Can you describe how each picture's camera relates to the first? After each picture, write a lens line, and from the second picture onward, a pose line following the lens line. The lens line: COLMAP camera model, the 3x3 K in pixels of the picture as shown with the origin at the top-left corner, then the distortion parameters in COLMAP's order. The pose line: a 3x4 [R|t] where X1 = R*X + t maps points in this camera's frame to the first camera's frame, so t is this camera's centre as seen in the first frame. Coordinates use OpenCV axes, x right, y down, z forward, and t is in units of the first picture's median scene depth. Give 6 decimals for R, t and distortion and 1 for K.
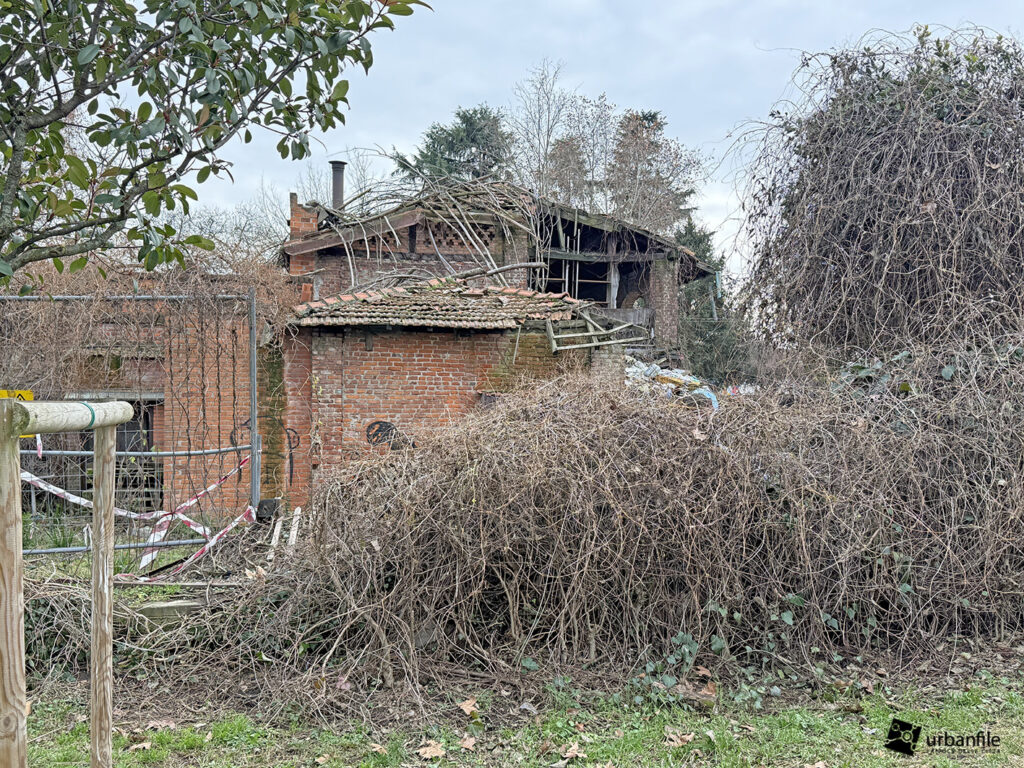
lens RADIAL K [[1052.3, 0, 512.0], [0, 1052.3, 384.0], [0, 0, 1]] dist [0.110088, -0.384285]
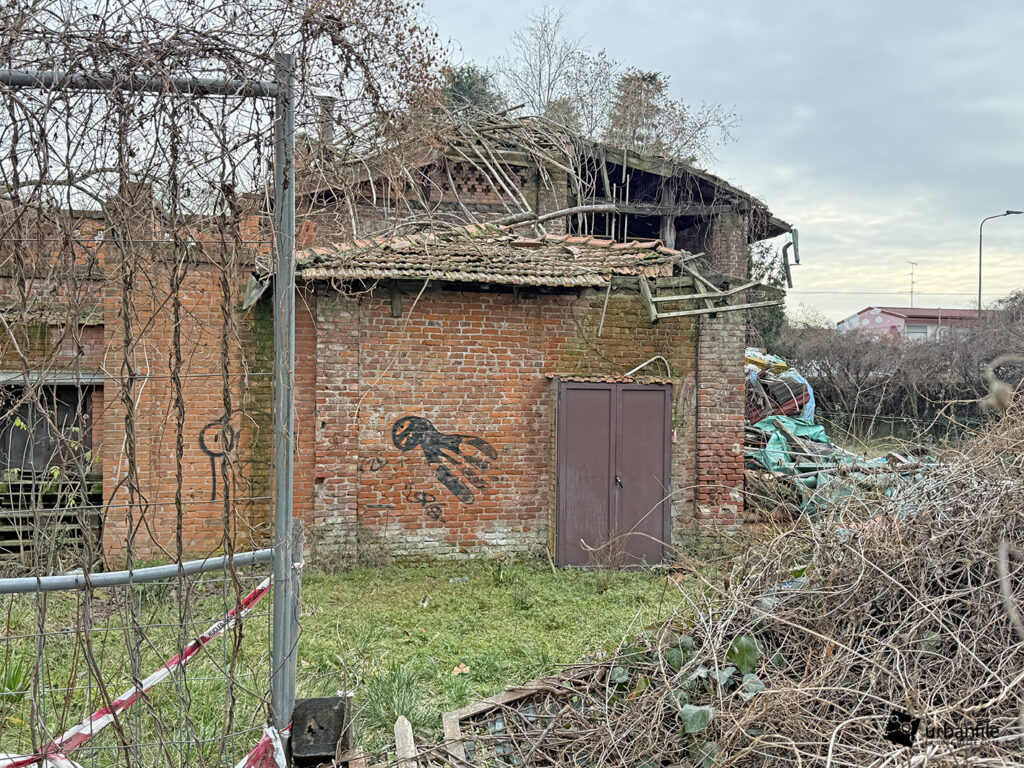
lens RADIAL K [[1052.3, 0, 512.0], [0, 1052.3, 384.0], [0, 0, 1]] dist [0.110088, -0.384285]
pose [[0.999567, 0.004468, 0.029094, -0.075053], [-0.005054, 0.999785, 0.020102, -0.001125], [-0.028998, -0.020240, 0.999375, 0.275085]]
